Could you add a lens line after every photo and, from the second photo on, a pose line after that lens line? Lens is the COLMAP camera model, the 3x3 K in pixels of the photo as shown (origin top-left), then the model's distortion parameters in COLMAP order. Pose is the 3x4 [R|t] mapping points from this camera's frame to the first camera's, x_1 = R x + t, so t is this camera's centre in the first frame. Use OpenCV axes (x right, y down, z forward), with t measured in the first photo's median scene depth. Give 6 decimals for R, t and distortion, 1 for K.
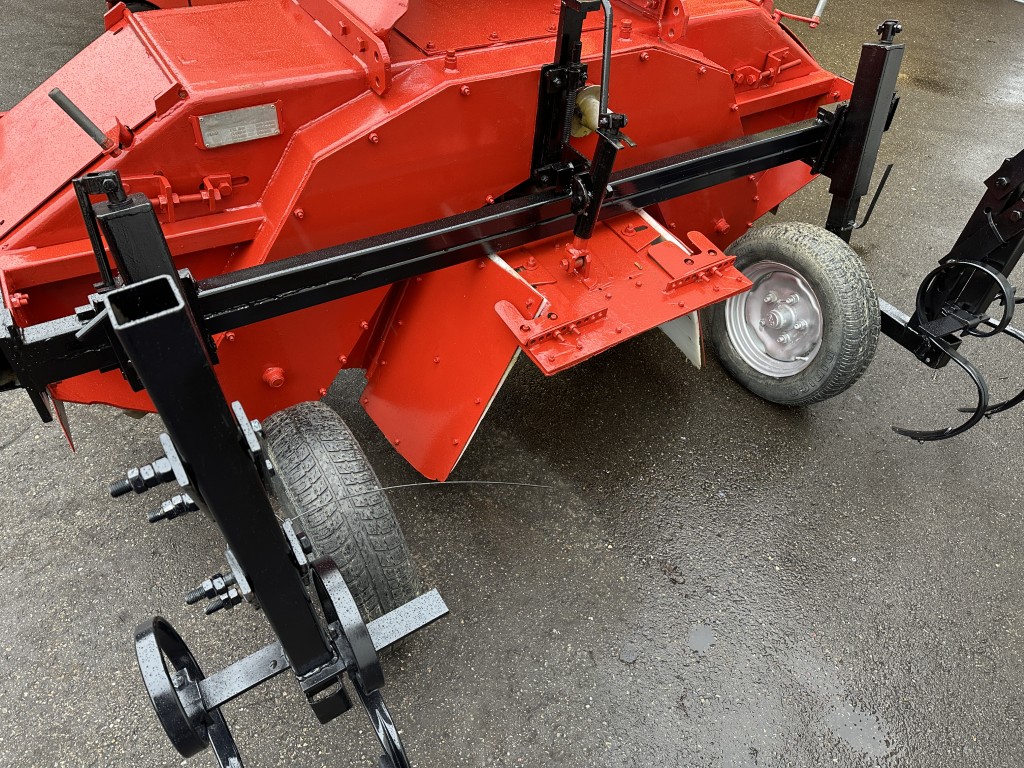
lens RADIAL K [[713.8, 0, 512.0], [0, 713.8, 384.0], [0, 0, 1]] dist [0.092158, -0.141671]
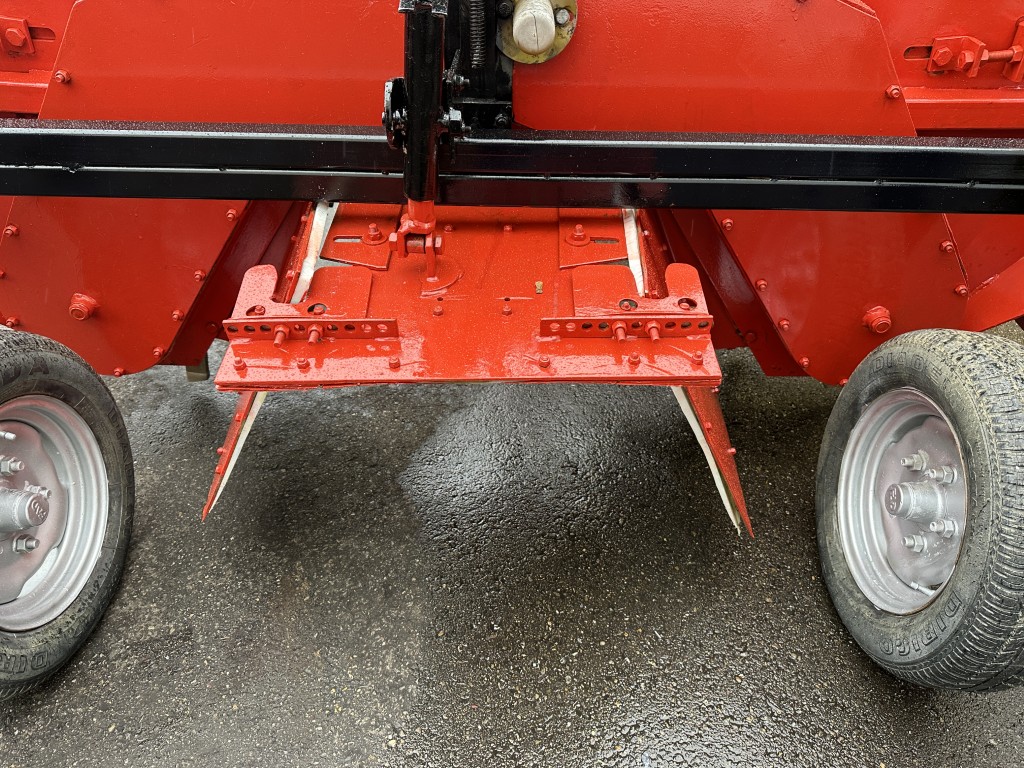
lens RADIAL K [[728.6, 0, 512.0], [0, 728.6, 384.0], [0, 0, 1]] dist [-0.017686, 0.006675]
pose [[0.840658, 0.297926, -0.452255, 0.375404], [-0.347700, 0.937159, -0.028950, -0.060500], [0.415210, 0.181586, 0.891419, 0.434465]]
